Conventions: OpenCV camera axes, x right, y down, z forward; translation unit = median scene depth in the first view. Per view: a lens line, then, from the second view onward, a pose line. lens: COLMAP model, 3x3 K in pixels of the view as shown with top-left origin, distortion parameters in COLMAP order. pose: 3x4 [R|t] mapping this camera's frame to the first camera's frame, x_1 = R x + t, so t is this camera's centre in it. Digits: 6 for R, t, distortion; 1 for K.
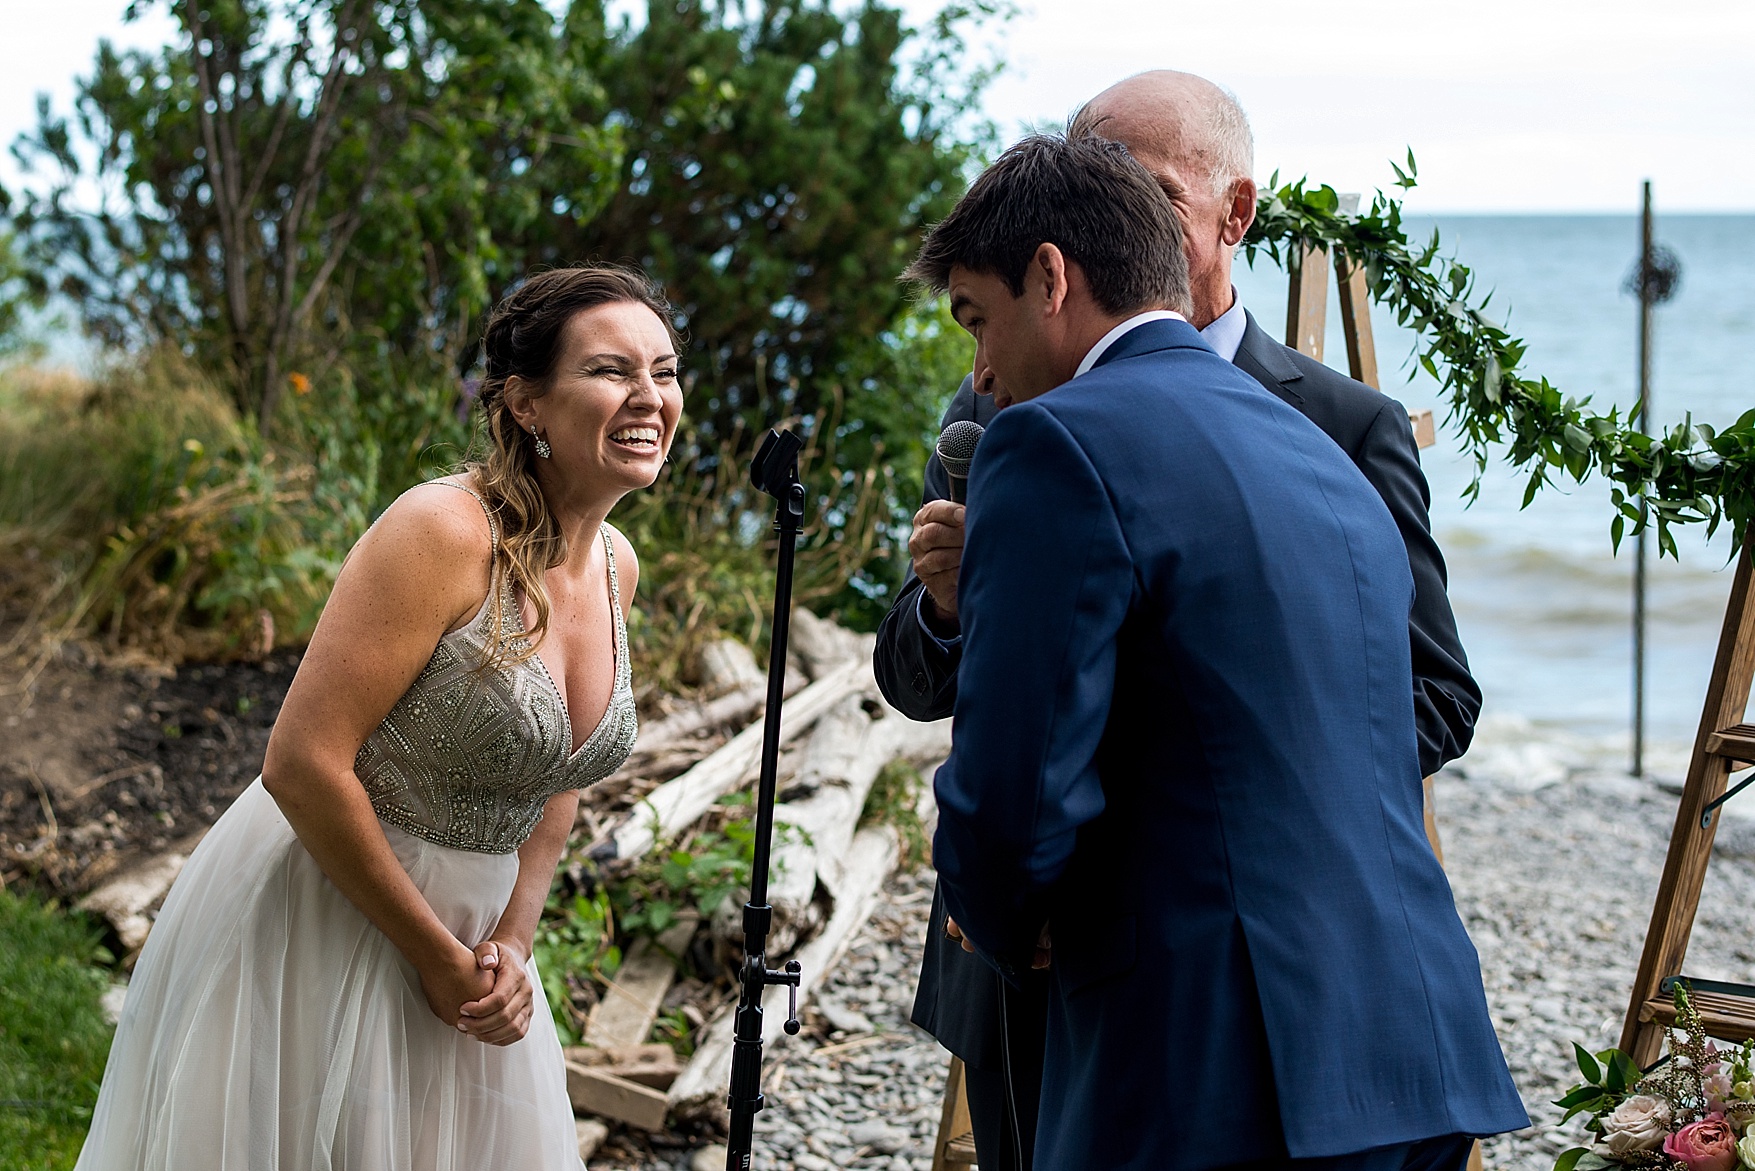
lens RADIAL K [[3198.3, 0, 877.8], [0, 3198.3, 534.7], [0, 0, 1]] dist [-0.126189, -0.173526]
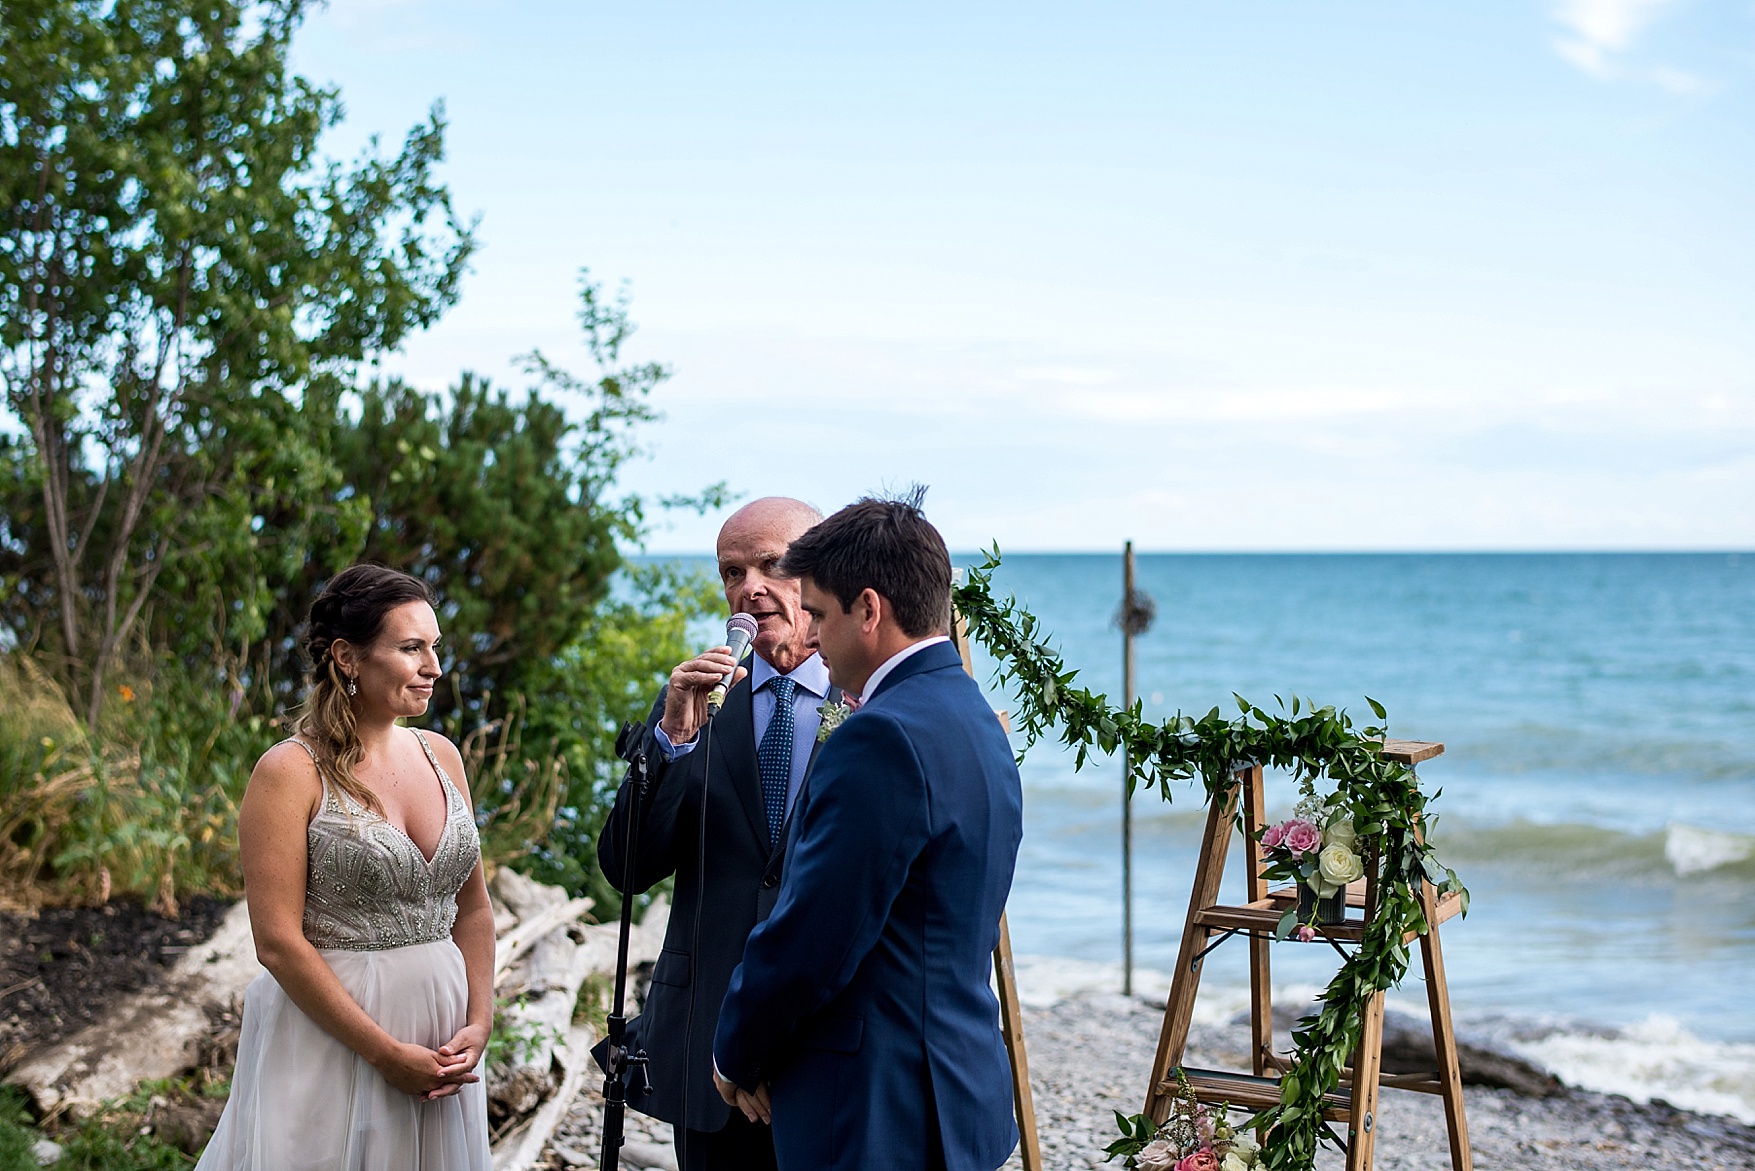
lens RADIAL K [[2910.4, 0, 877.5], [0, 2910.4, 585.5], [0, 0, 1]] dist [0.031615, -1.153115]
pose [[0.987392, 0.005988, 0.158180, -0.073557], [0.007676, 0.996298, -0.085629, 0.013586], [-0.158107, 0.085764, 0.983690, -0.247097]]
